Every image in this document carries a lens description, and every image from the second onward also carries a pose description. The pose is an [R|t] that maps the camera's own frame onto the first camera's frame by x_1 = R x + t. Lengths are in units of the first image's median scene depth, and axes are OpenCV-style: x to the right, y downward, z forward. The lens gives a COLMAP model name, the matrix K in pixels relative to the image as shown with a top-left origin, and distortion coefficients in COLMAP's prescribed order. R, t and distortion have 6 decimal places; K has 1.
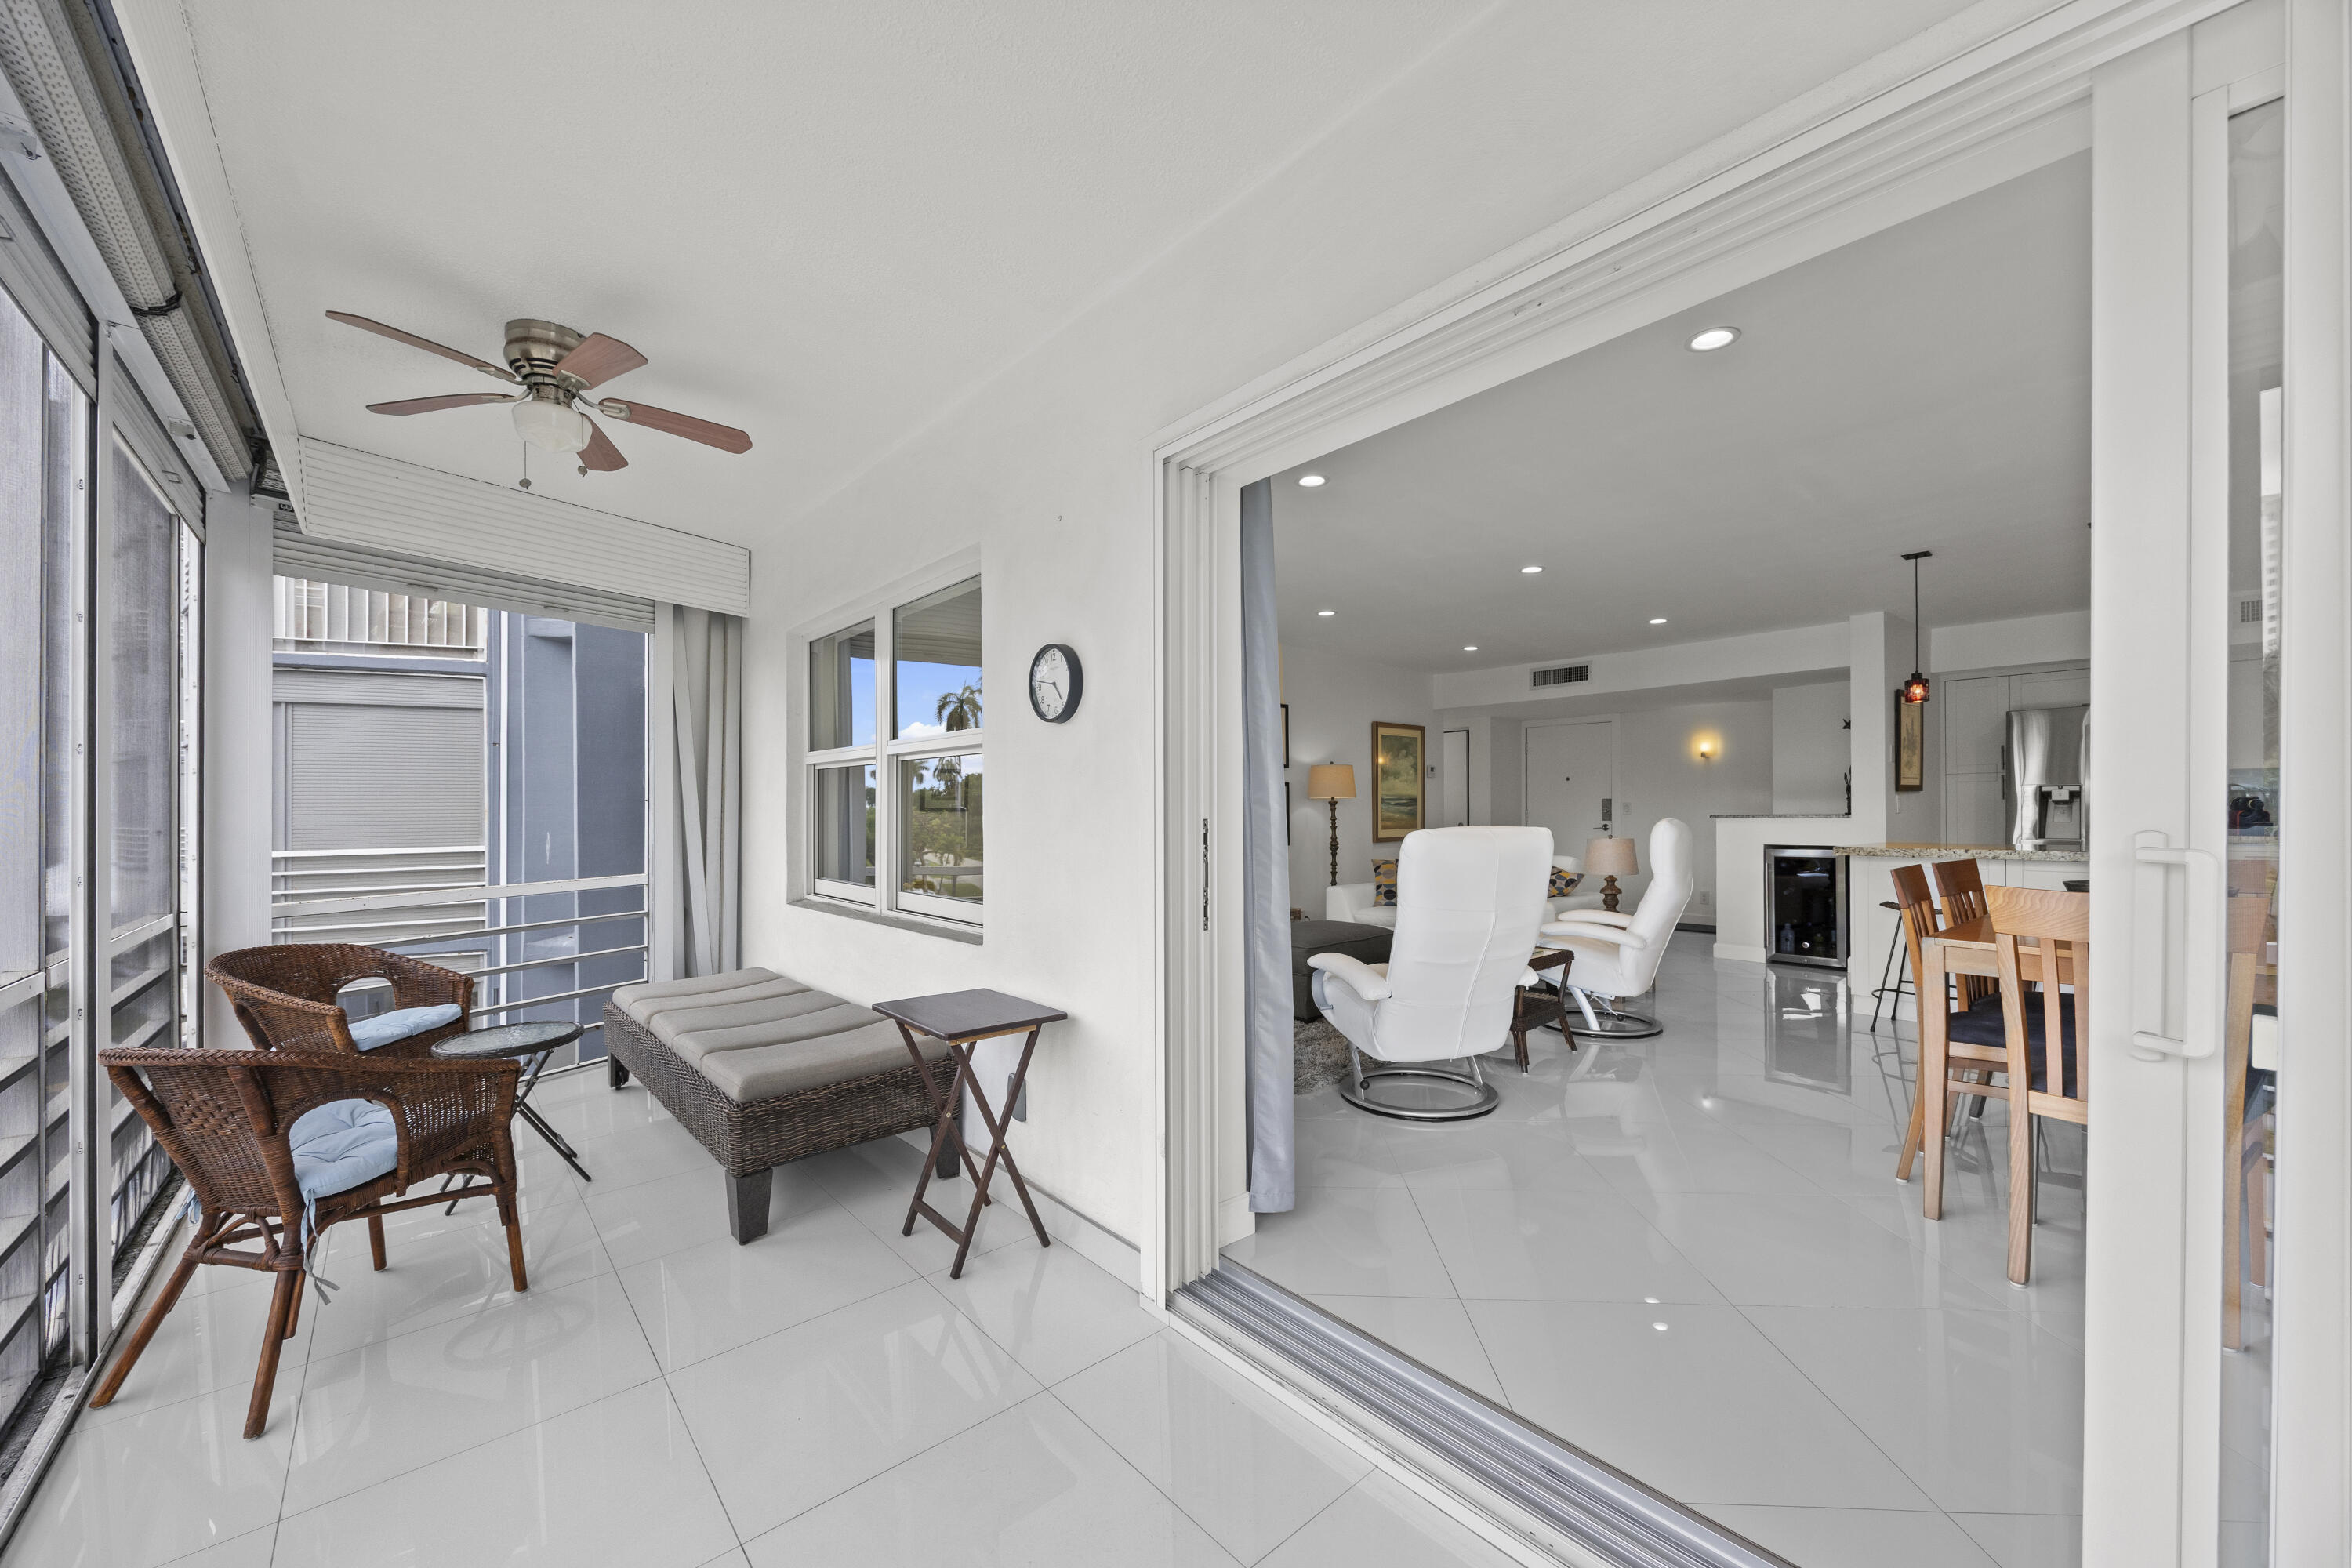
lens RADIAL K [[895.4, 0, 1178.5], [0, 895.4, 812.8], [0, 0, 1]] dist [-0.003582, 0.000002]
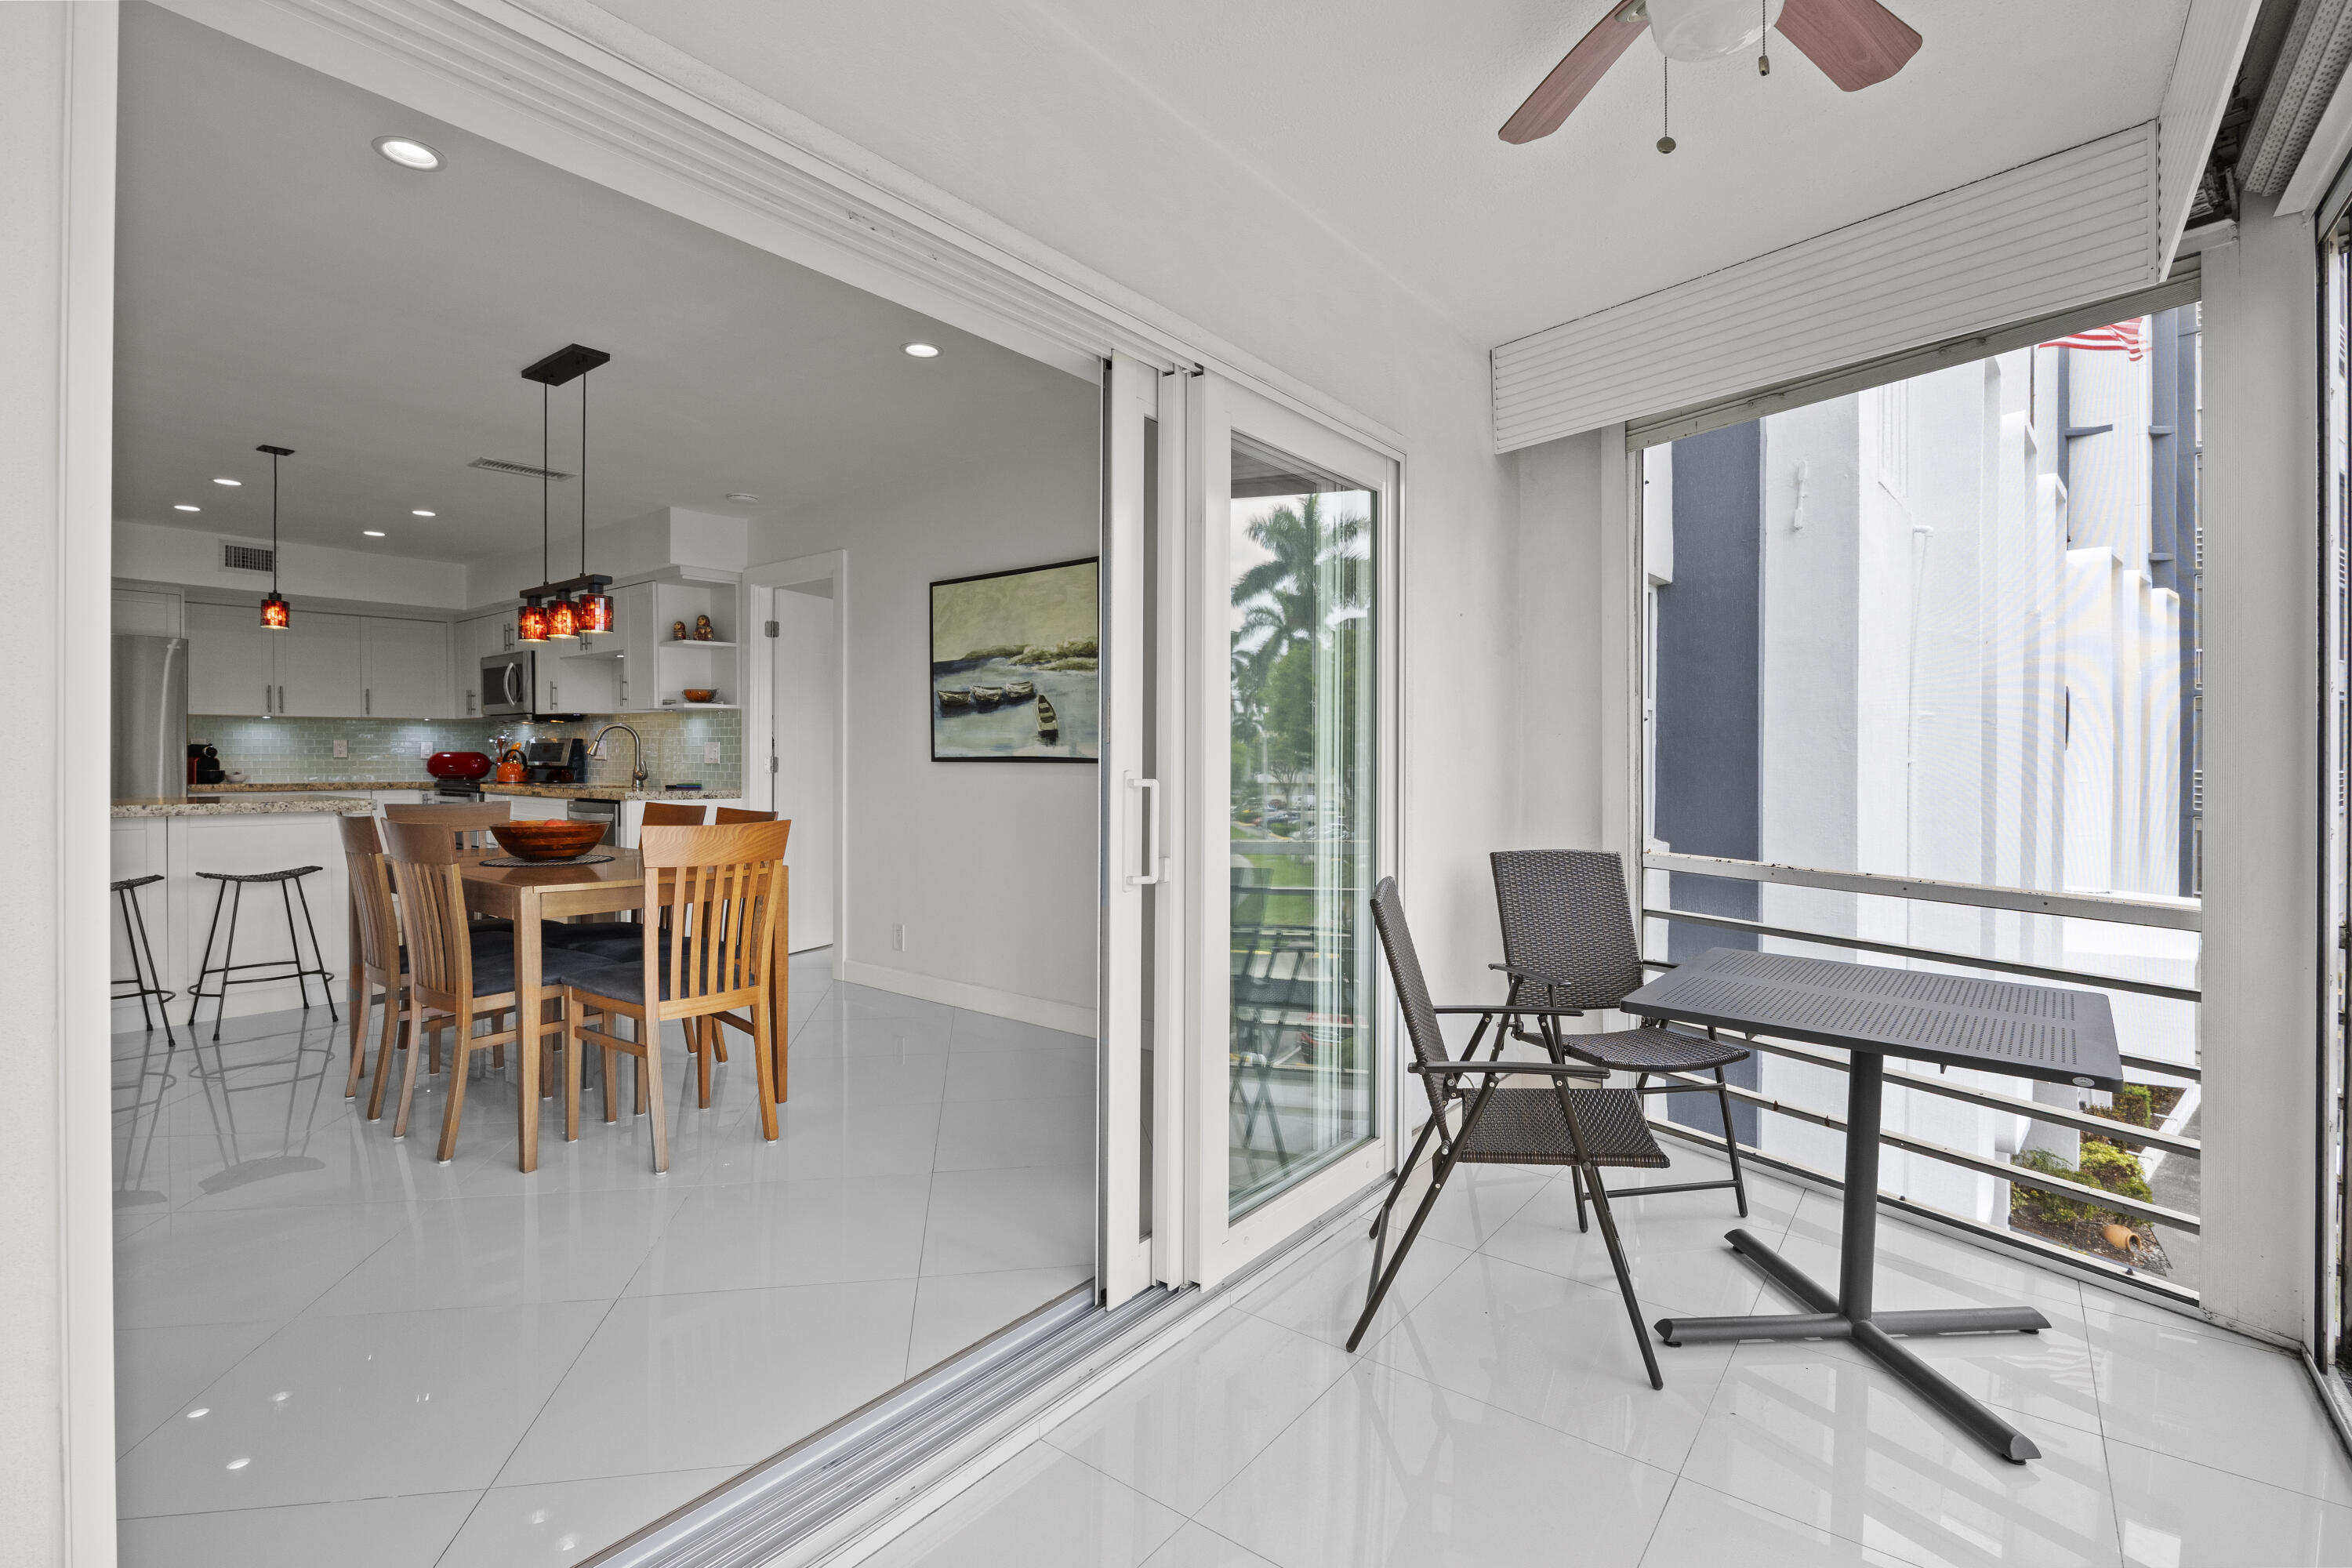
lens RADIAL K [[1109.7, 0, 1180.8], [0, 1109.7, 765.7], [0, 0, 1]] dist [-0.013709, -0.000048]
pose [[-0.236232, -0.001952, 0.971695, -0.193198], [-0.003477, 0.999993, 0.001164, 0.000559], [-0.971690, -0.003103, -0.236237, 0.224221]]
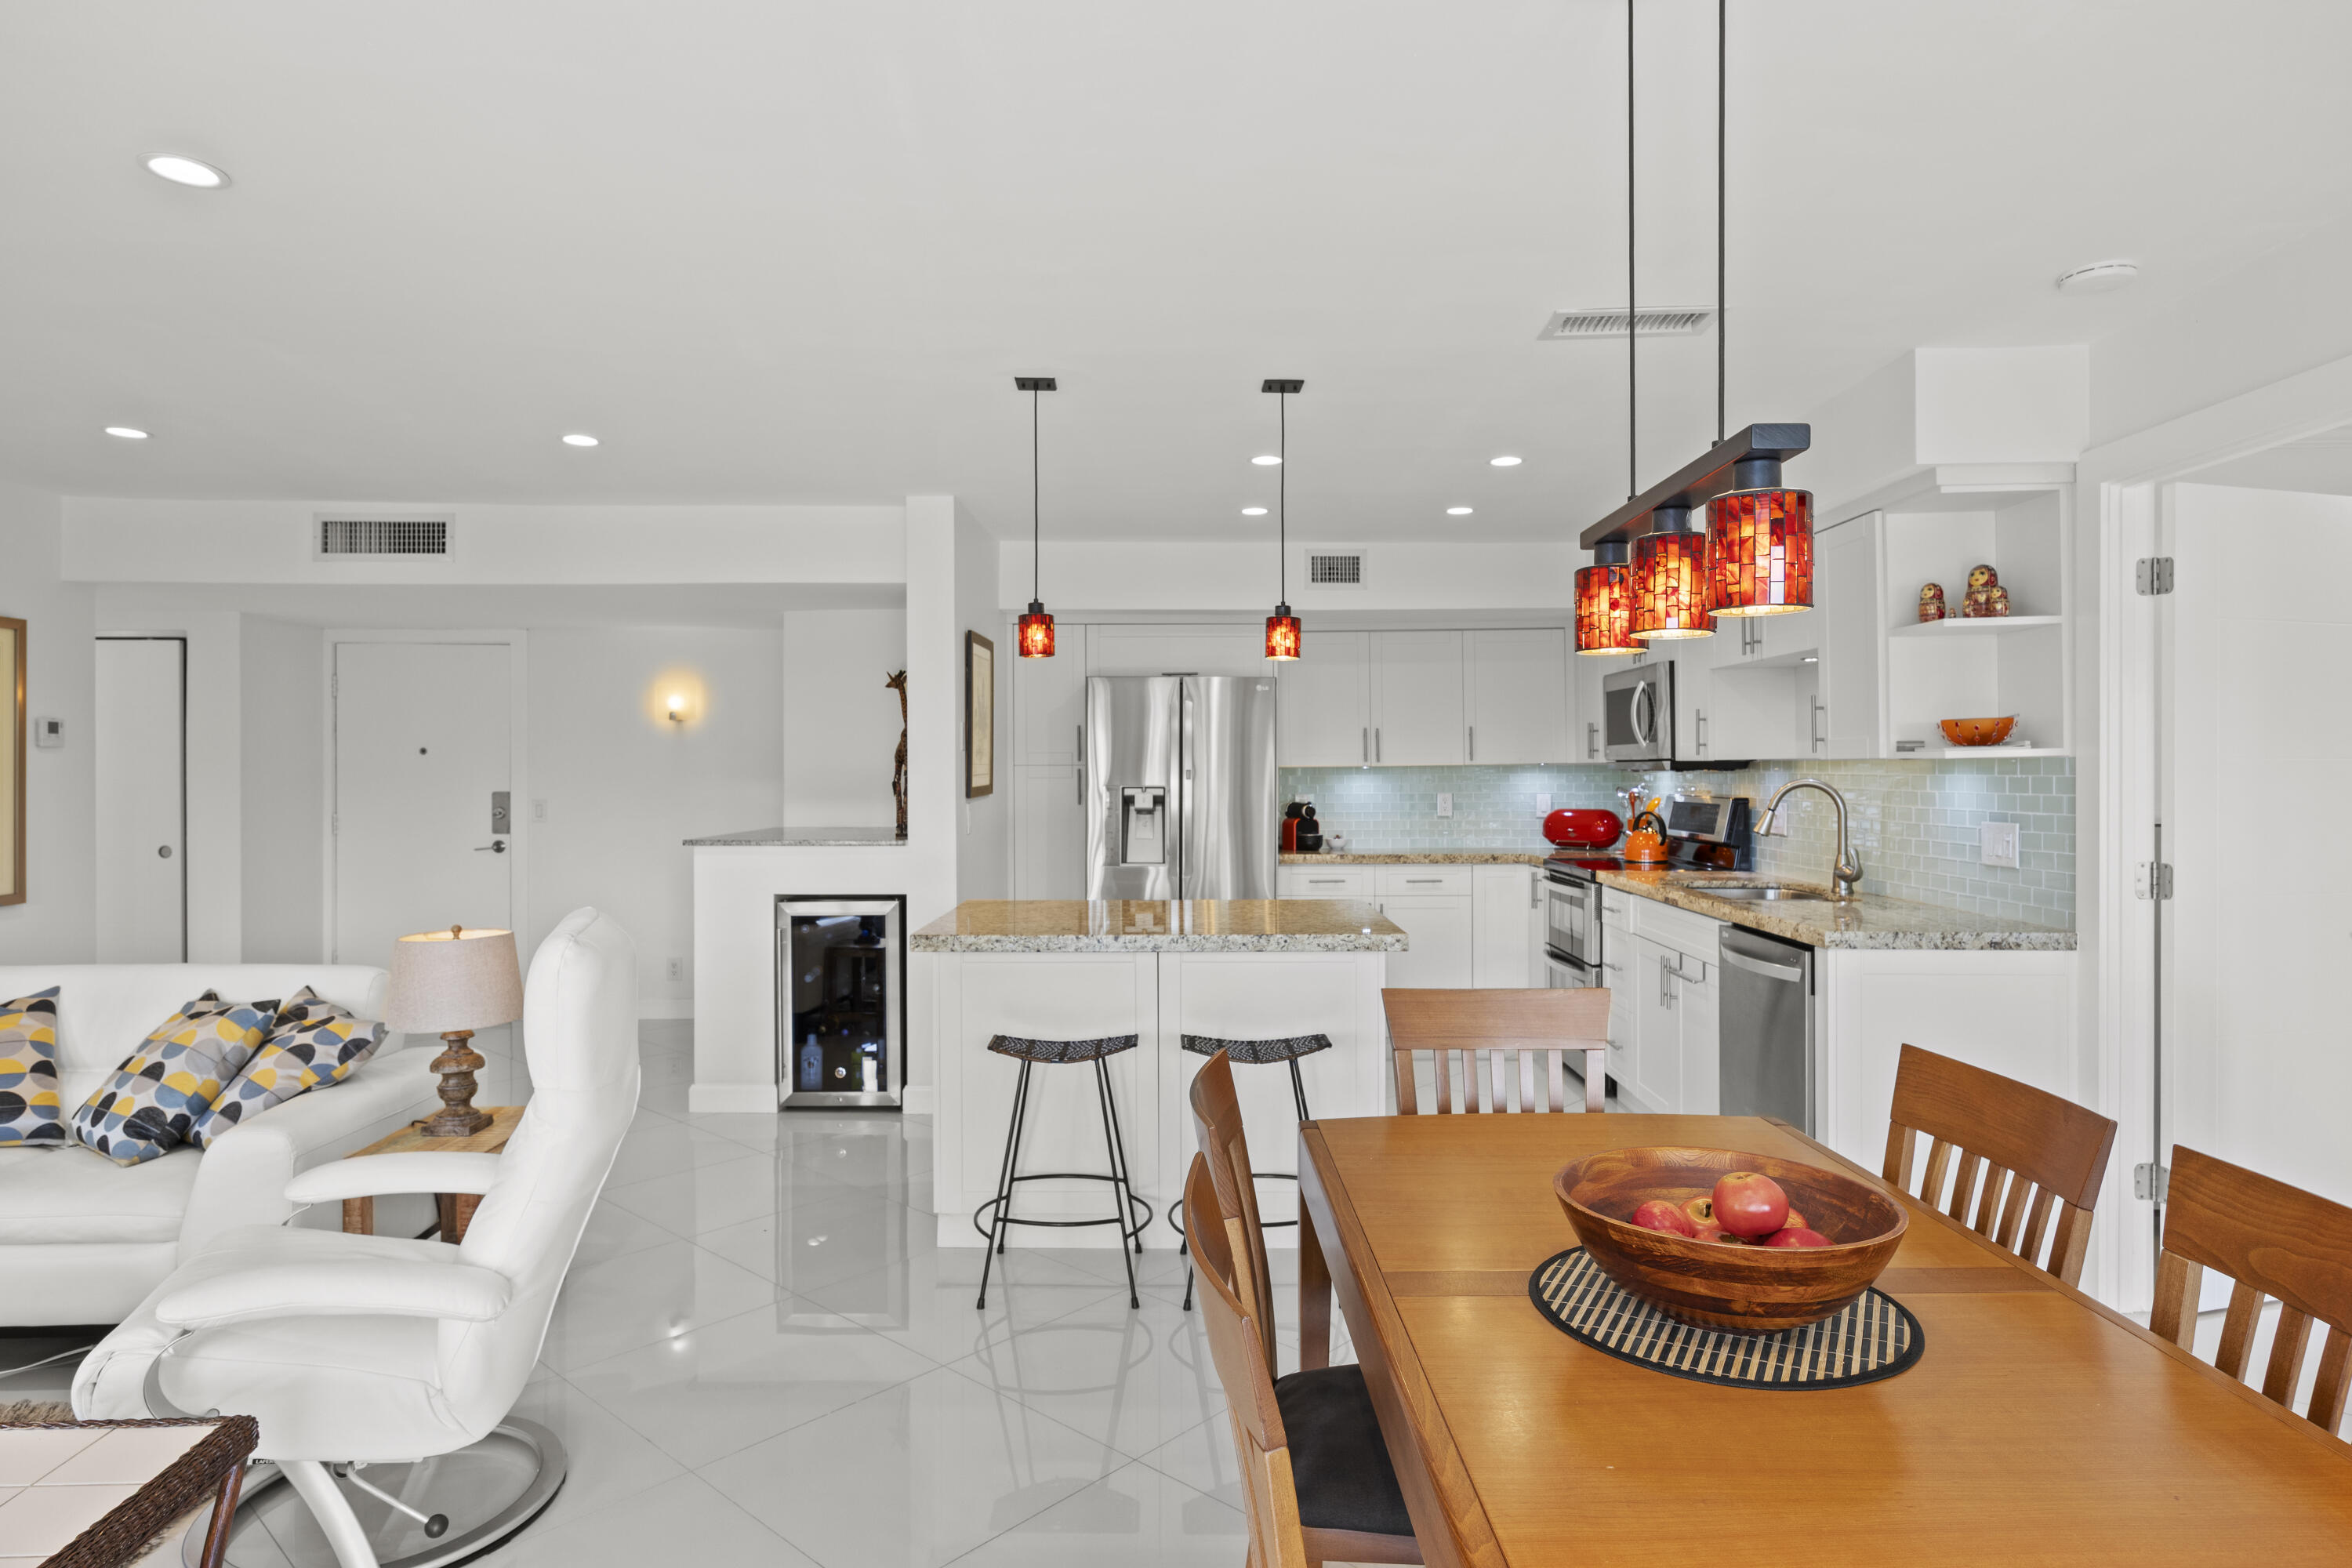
lens RADIAL K [[1311.0, 0, 1177.6], [0, 1311.0, 773.5], [0, 0, 1]] dist [0.000196, -0.000064]
pose [[0.624950, 0.001698, 0.780663, 0.191137], [-0.001031, 0.999999, -0.001349, -0.038185], [-0.780664, 0.000039, 0.624951, 0.319275]]
